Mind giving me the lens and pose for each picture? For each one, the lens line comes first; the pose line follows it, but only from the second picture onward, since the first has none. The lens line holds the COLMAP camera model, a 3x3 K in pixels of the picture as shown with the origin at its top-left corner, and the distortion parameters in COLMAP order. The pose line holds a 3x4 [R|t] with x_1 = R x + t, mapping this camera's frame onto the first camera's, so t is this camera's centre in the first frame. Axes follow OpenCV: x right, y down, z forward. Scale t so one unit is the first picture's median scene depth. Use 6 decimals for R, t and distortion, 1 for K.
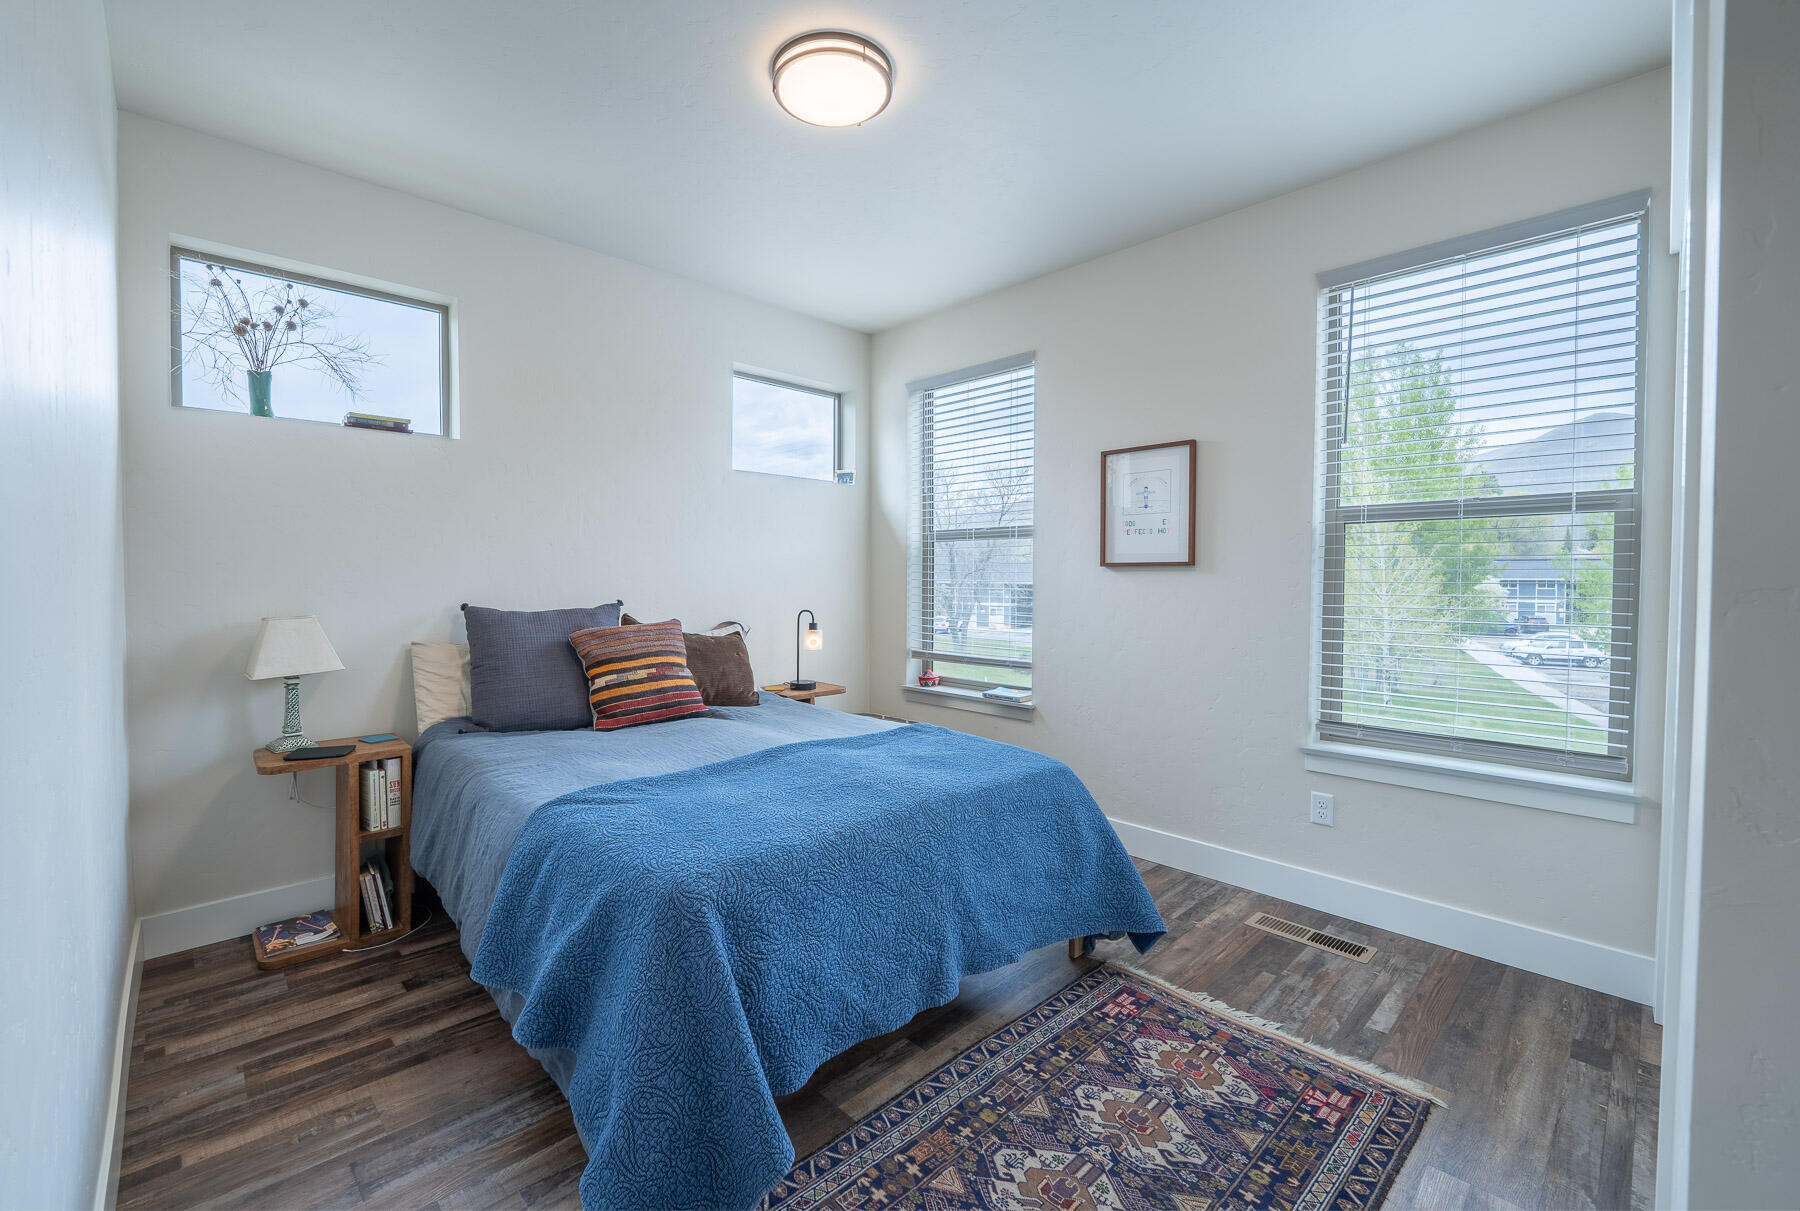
lens RADIAL K [[734.0, 0, 900.0], [0, 734.0, 605.5], [0, 0, 1]] dist [-0.001728, -0.000152]
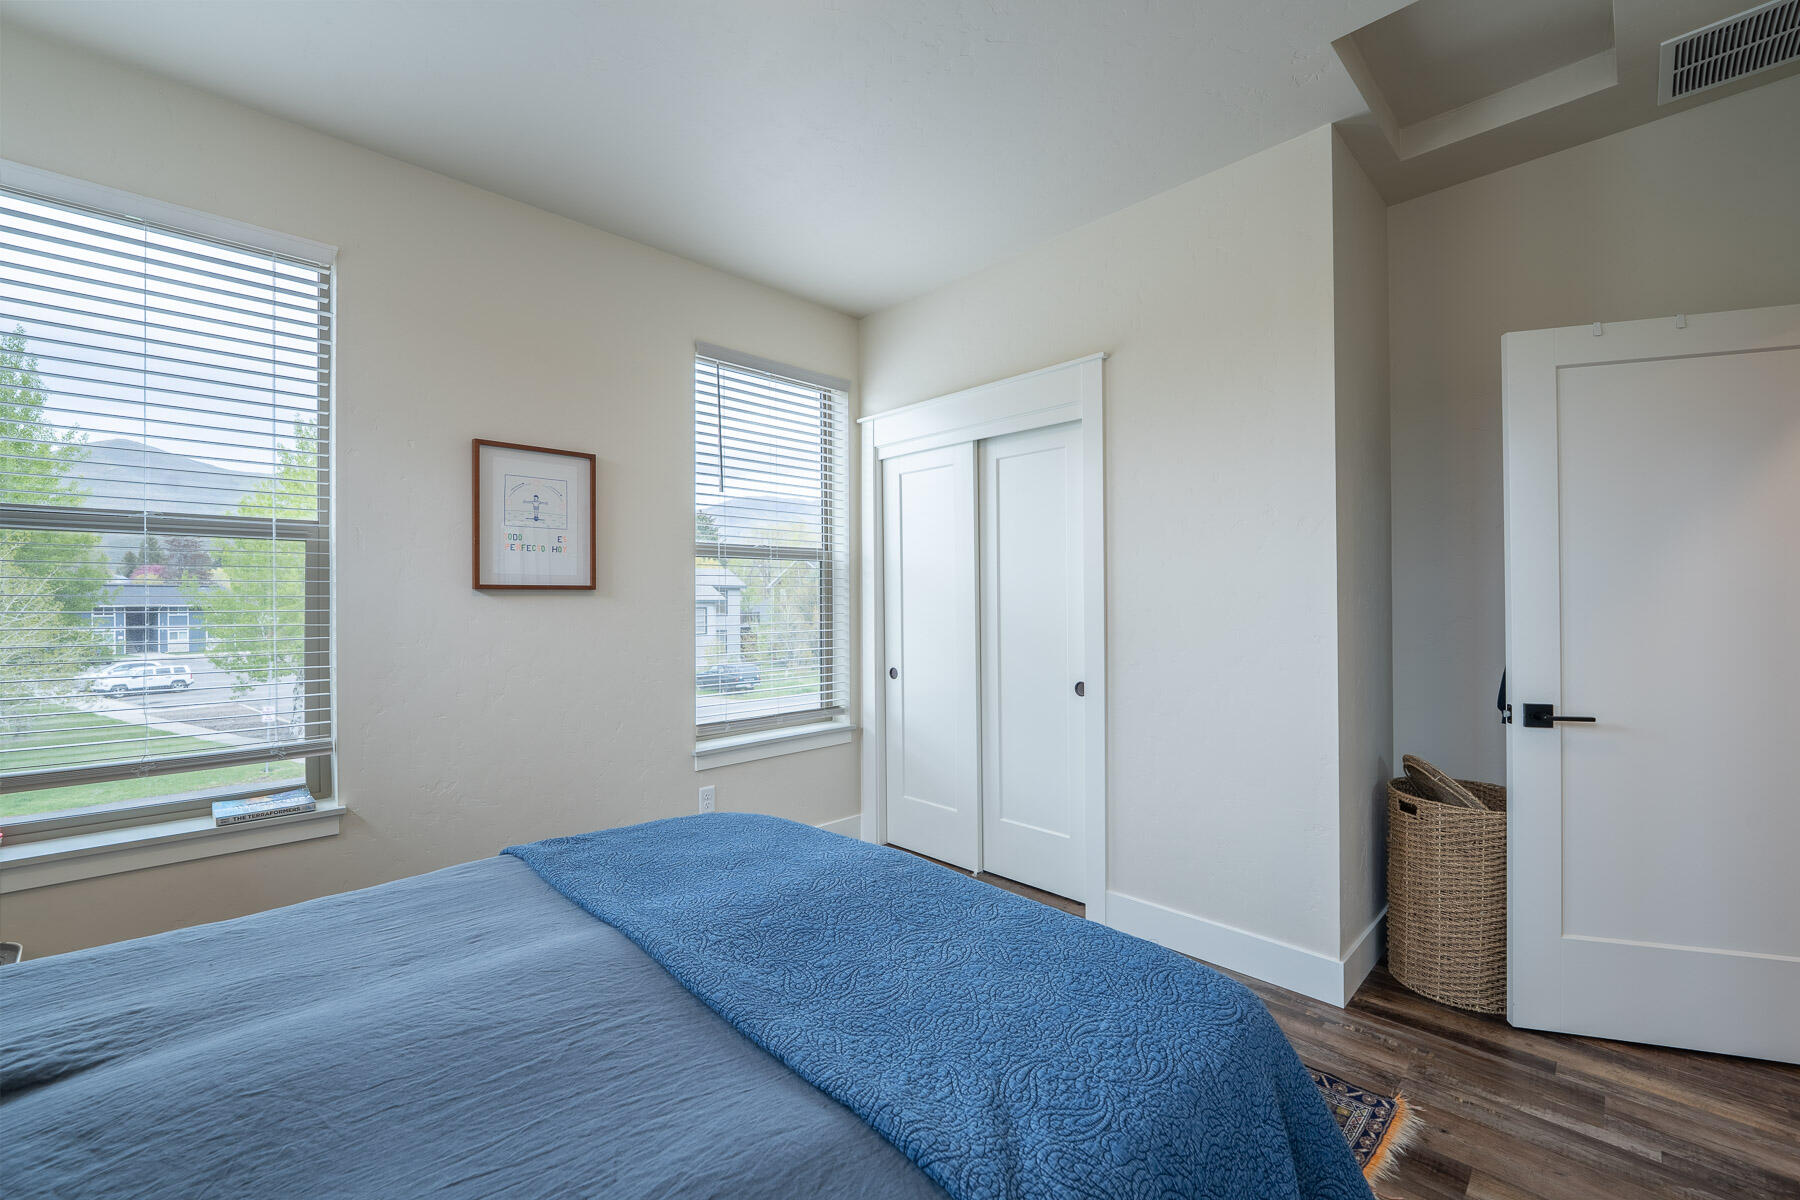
lens RADIAL K [[732.4, 0, 882.4], [0, 732.4, 602.4], [0, 0, 1]] dist [-0.010878, 0.000237]
pose [[0.021180, -0.005721, 0.999759, -0.481071], [0.042445, 0.999087, 0.004818, -0.025306], [-0.998874, 0.042333, 0.021403, 0.571962]]
